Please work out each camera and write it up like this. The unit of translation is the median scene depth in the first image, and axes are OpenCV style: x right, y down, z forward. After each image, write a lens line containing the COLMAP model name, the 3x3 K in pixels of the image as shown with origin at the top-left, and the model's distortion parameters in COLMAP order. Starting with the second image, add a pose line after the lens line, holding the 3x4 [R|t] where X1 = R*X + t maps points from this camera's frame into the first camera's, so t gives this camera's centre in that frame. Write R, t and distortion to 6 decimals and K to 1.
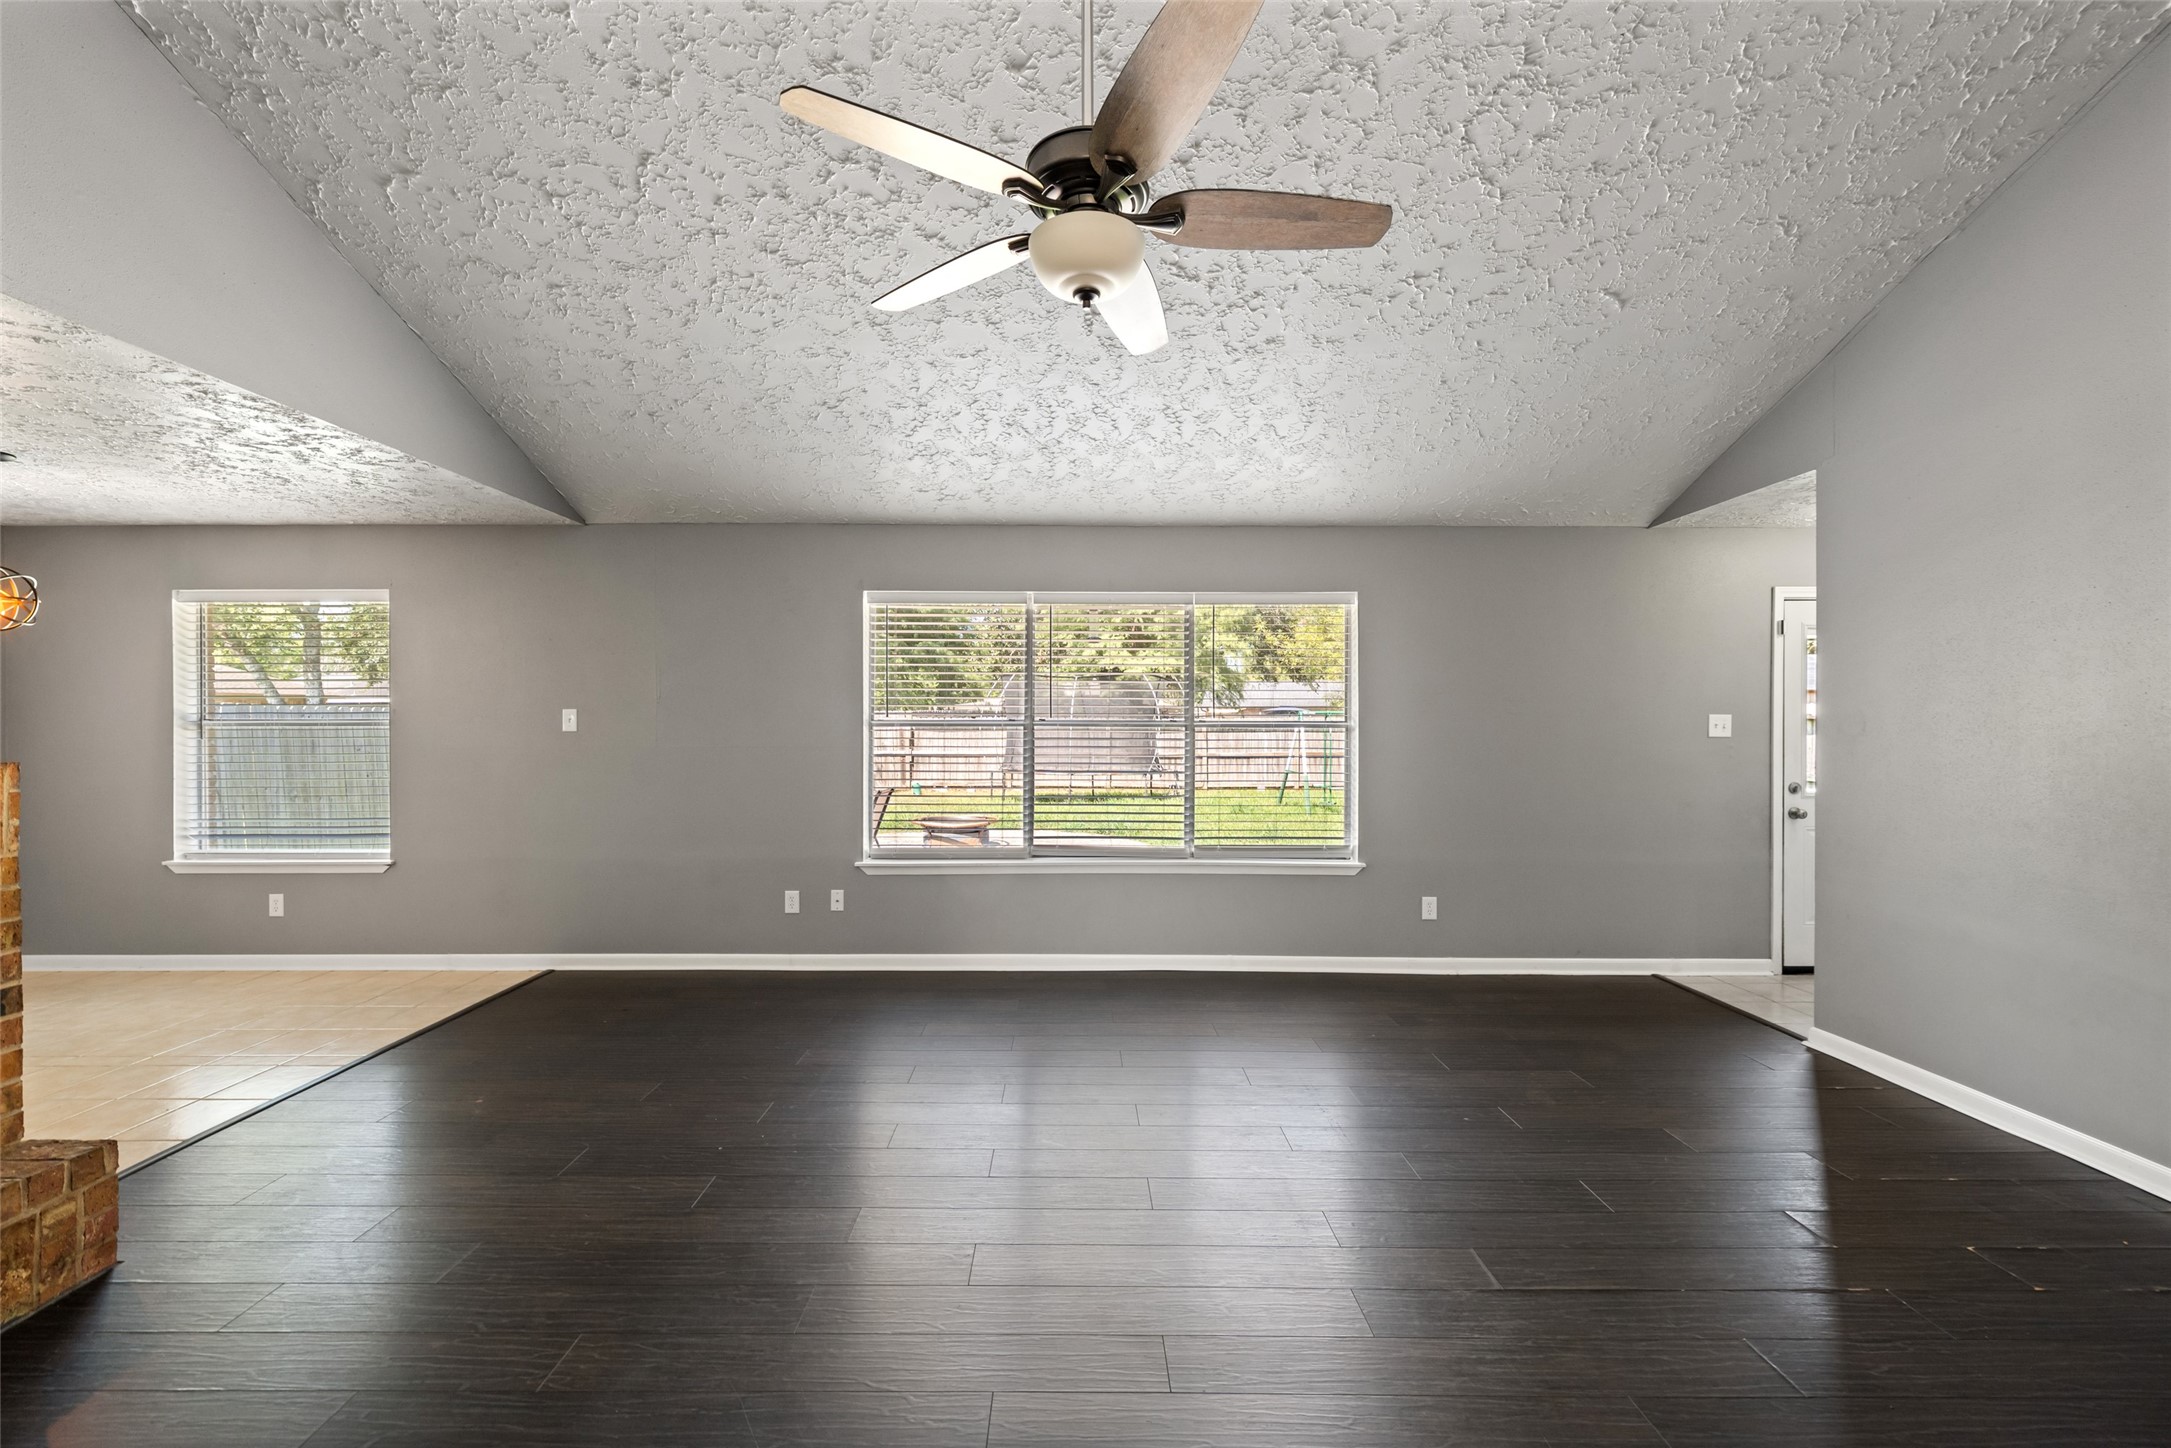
lens RADIAL K [[840.1, 0, 1082.9], [0, 840.1, 724.3], [0, 0, 1]] dist [-0.004144, 0.000688]
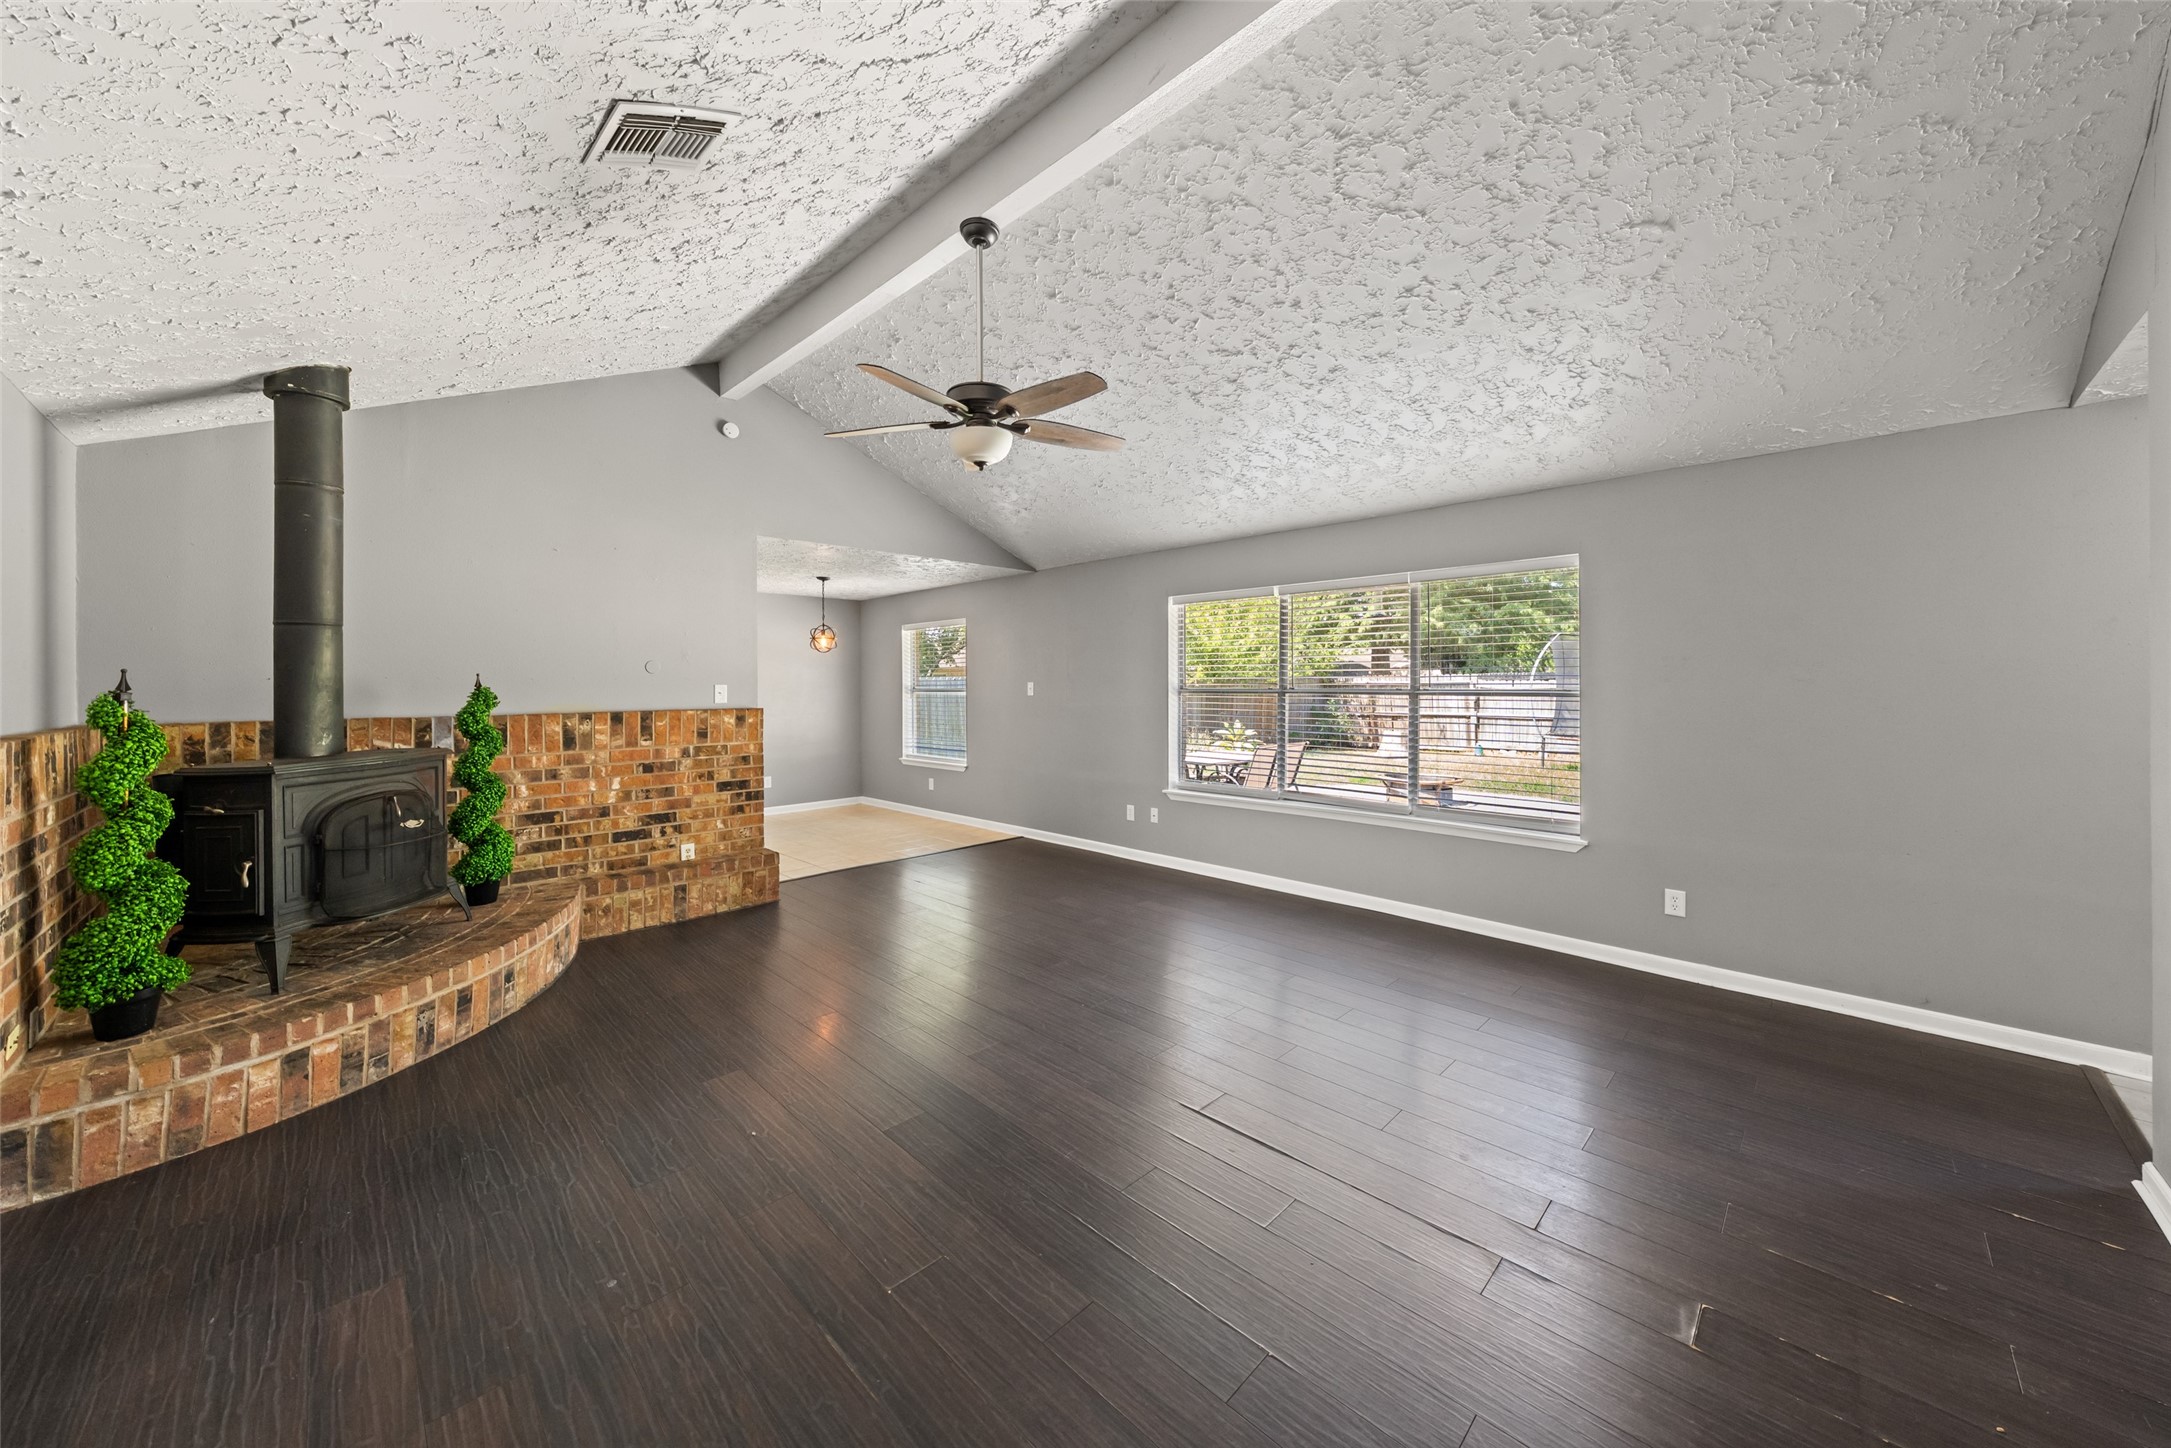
lens RADIAL K [[788.9, 0, 1087.6], [0, 788.9, 683.5], [0, 0, 1]] dist [-0.002576, 0.000228]
pose [[0.704232, -0.004303, -0.709957, 0.611527], [0.003873, 0.999990, -0.002219, -0.012543], [0.709959, -0.001187, 0.704242, -0.021145]]
